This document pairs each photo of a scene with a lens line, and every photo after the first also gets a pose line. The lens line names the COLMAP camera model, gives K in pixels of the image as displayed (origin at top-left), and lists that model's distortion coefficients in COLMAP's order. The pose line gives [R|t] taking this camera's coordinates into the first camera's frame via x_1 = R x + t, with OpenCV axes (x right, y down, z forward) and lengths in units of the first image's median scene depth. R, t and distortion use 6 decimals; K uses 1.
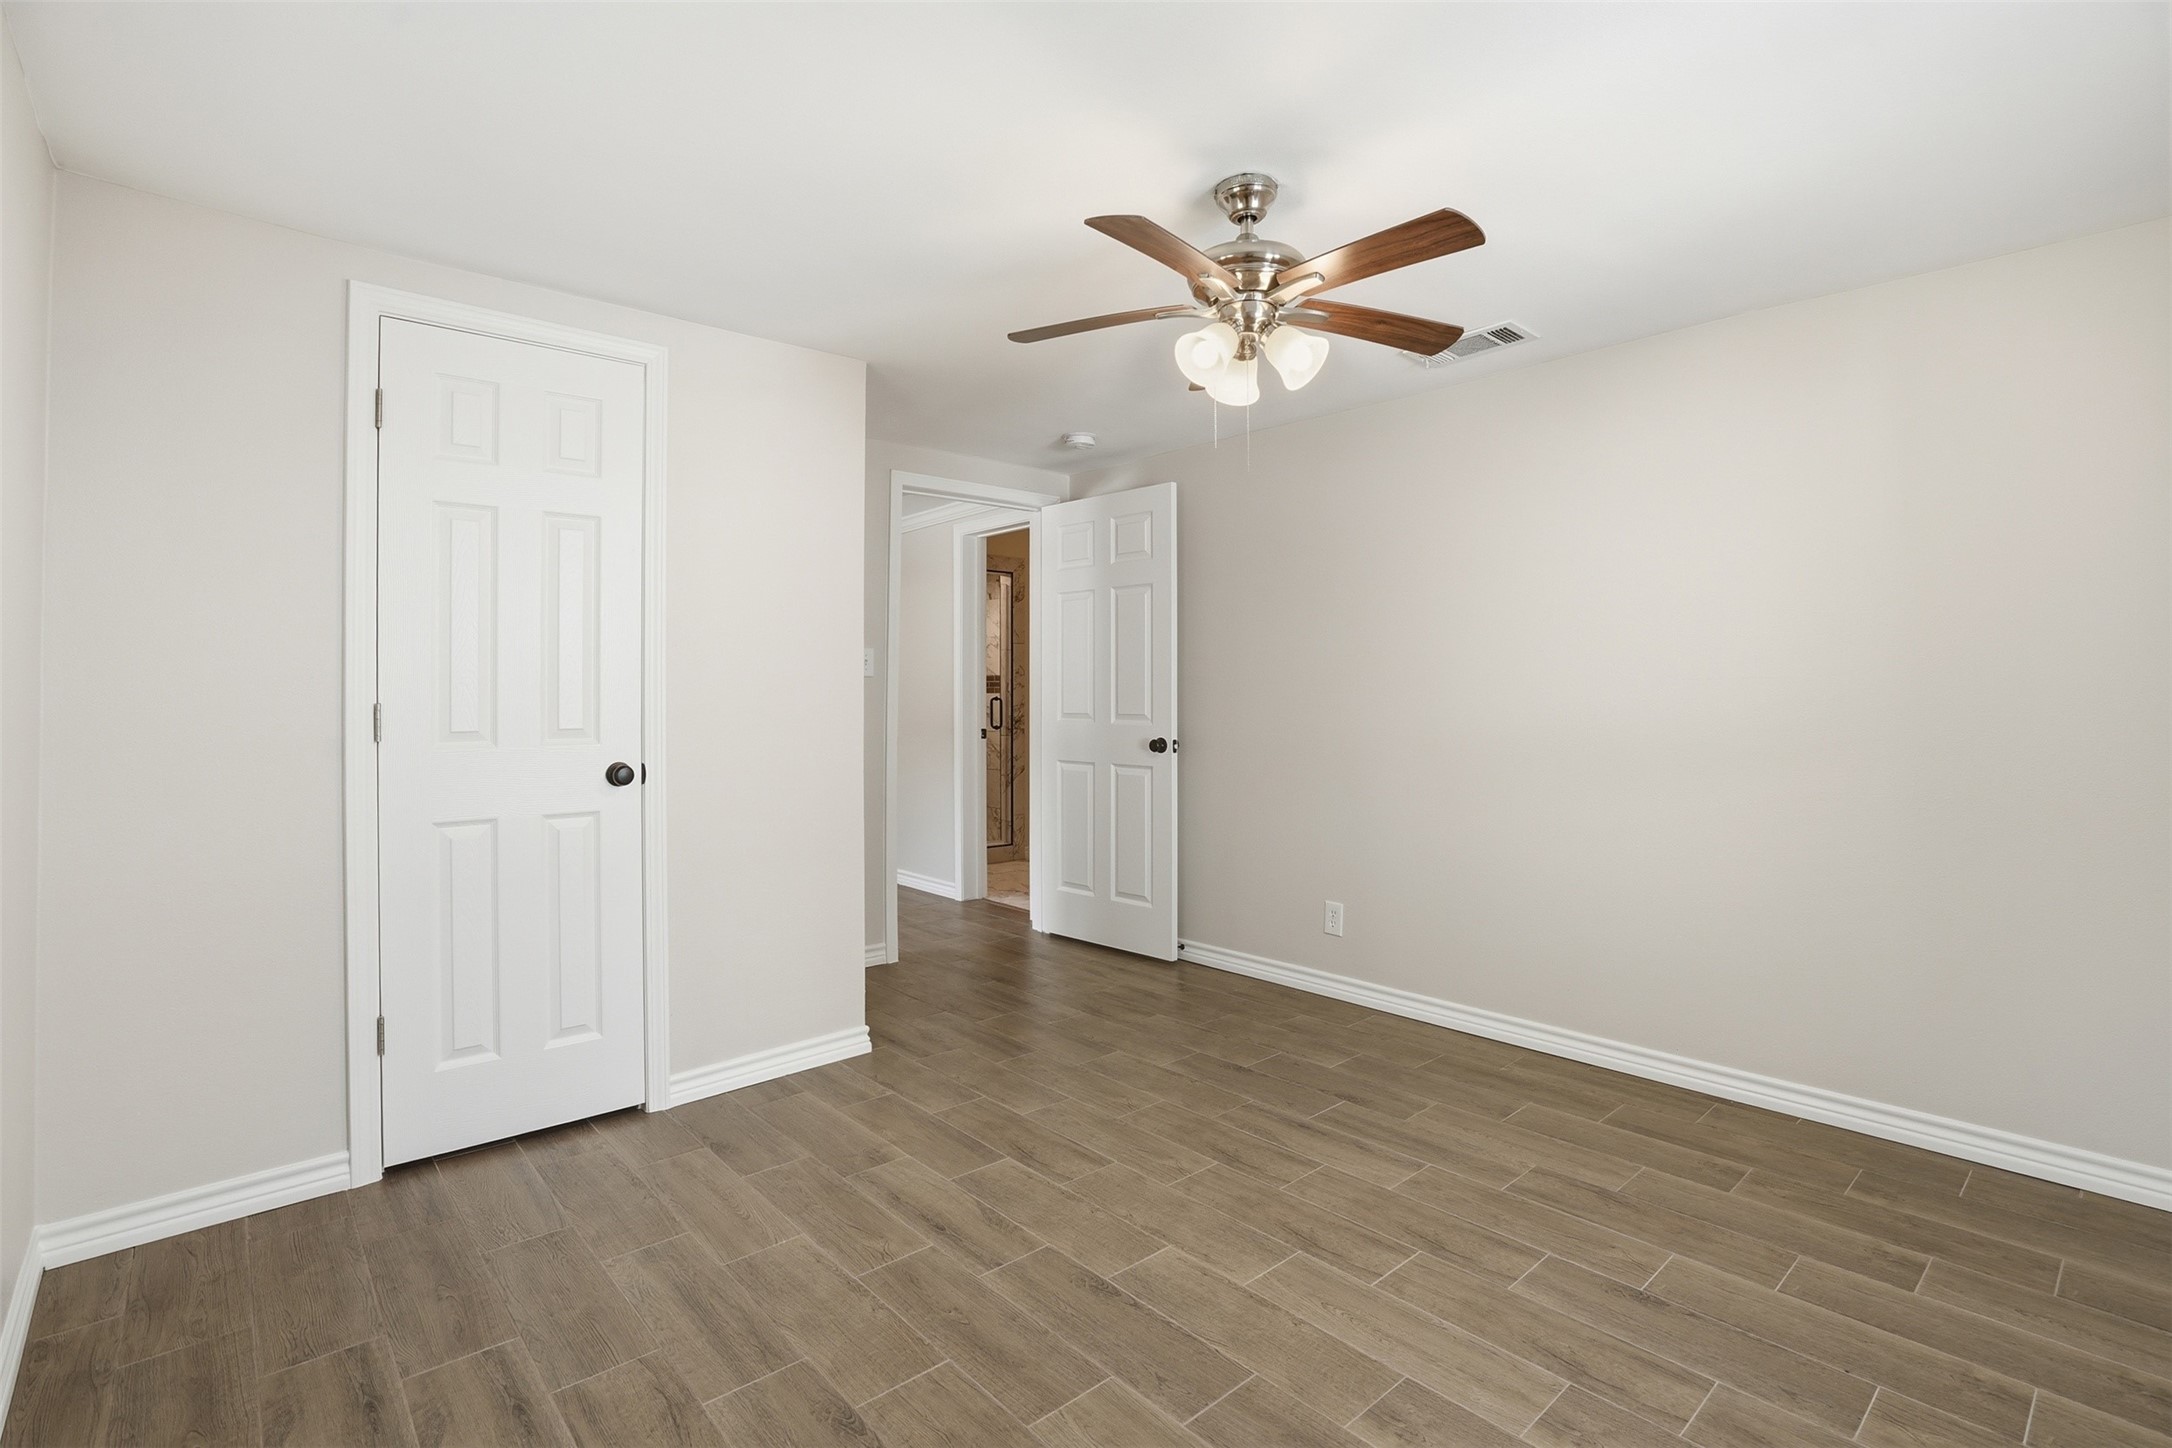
lens RADIAL K [[992.6, 0, 1086.0], [0, 992.6, 724.0], [0, 0, 1]] dist [-0.018482, 0.000720]
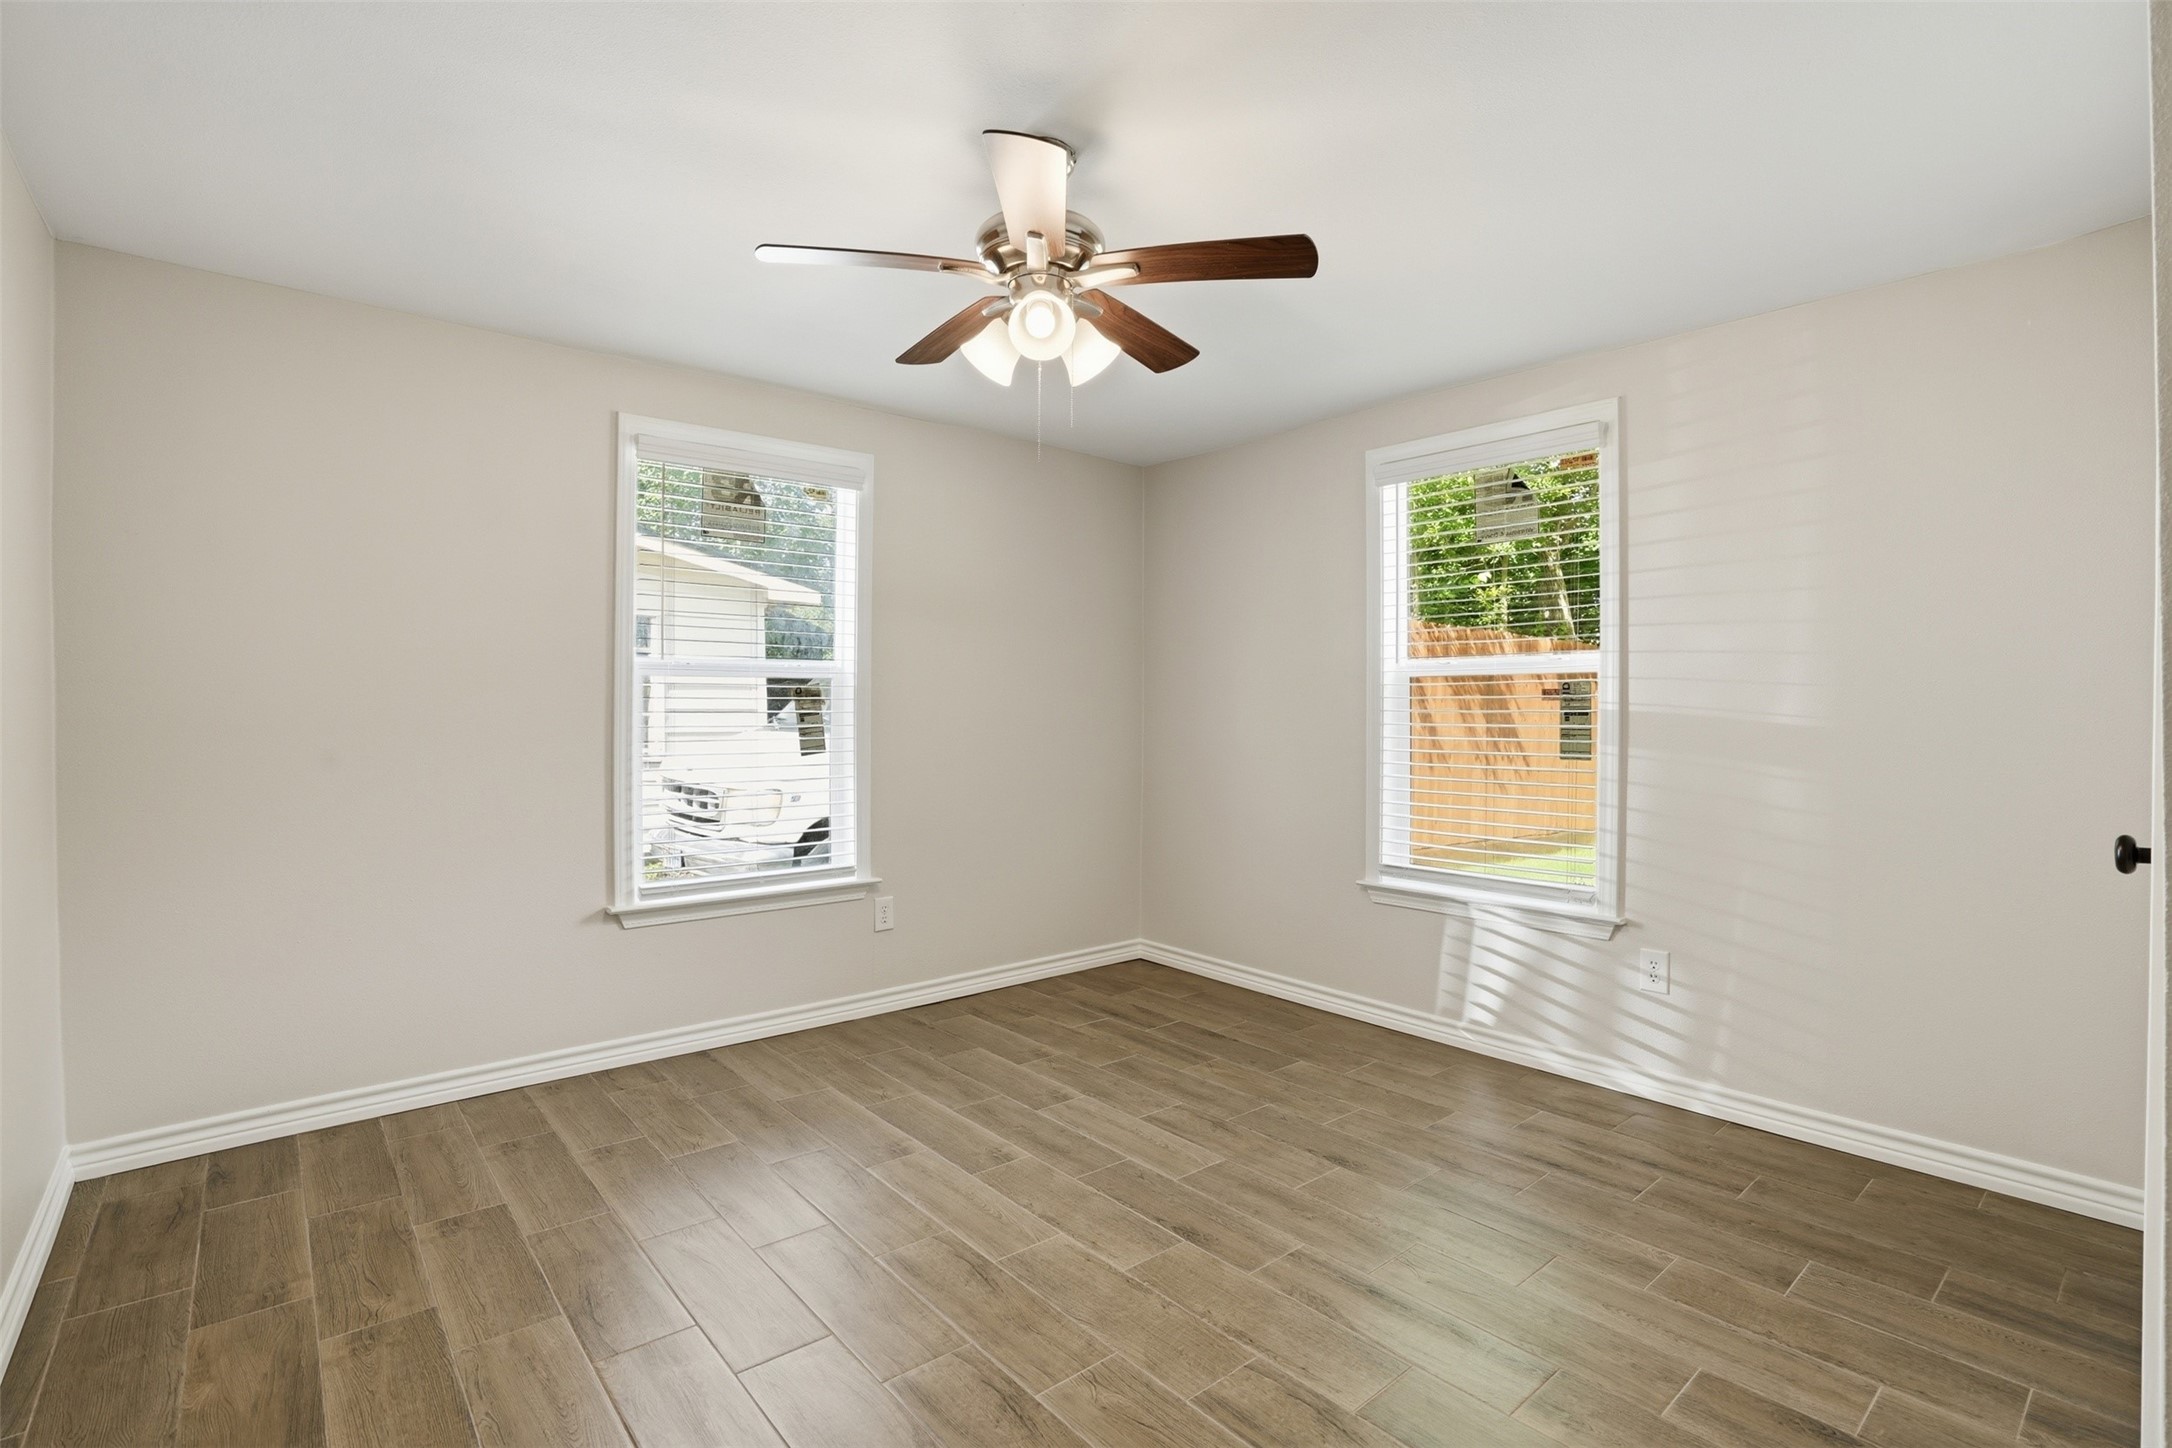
lens RADIAL K [[992.6, 0, 1086.0], [0, 992.6, 724.0], [0, 0, 1]] dist [-0.018482, 0.000720]
pose [[-0.999742, -0.002183, 0.022609, 0.105040], [-0.001267, 0.999182, 0.040429, -0.050374], [-0.022679, 0.040390, -0.998927, 2.031710]]
